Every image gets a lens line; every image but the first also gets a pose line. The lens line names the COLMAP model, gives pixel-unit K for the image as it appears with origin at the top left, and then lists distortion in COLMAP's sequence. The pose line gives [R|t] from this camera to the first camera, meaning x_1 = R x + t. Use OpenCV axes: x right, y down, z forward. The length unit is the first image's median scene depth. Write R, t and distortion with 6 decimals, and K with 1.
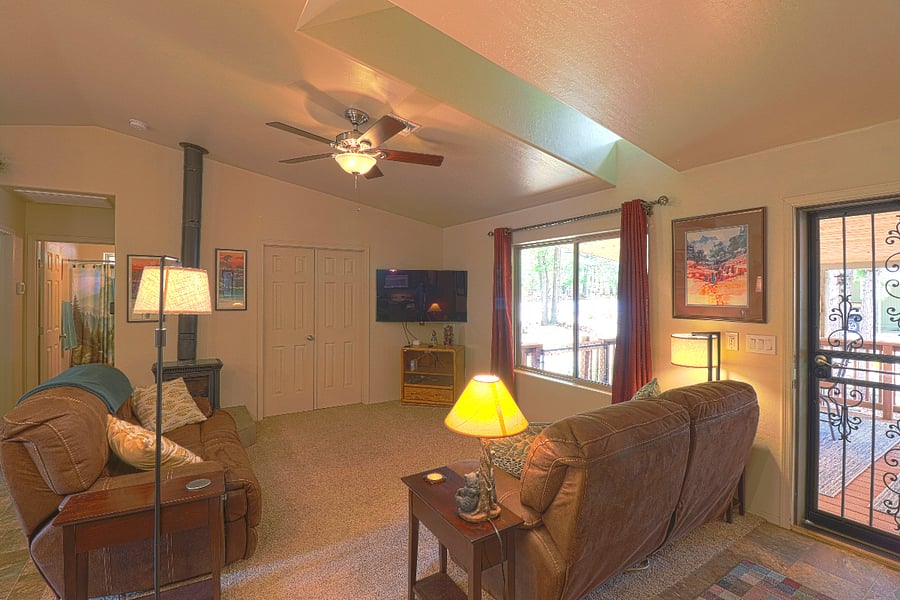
lens RADIAL K [[425.2, 0, 449.5], [0, 425.2, 295.3], [0, 0, 1]] dist [-0.024232, -0.000624]
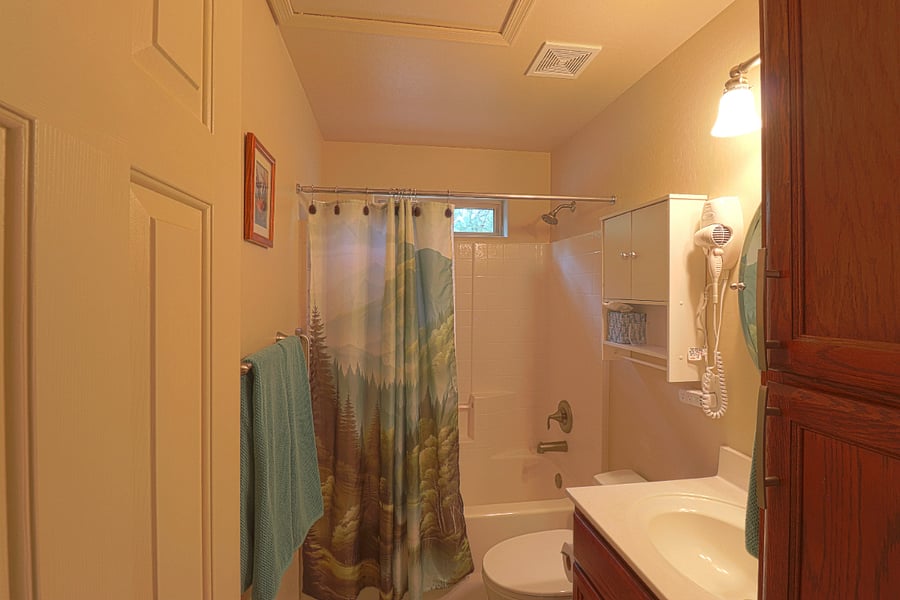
lens RADIAL K [[425.2, 0, 450.2], [0, 425.2, 296.5], [0, 0, 1]] dist [-0.024232, -0.000624]
pose [[0.912082, 0.002544, -0.409999, -0.677302], [-0.002000, 0.999996, 0.001754, -0.008187], [0.410002, -0.000779, 0.912084, 0.753946]]
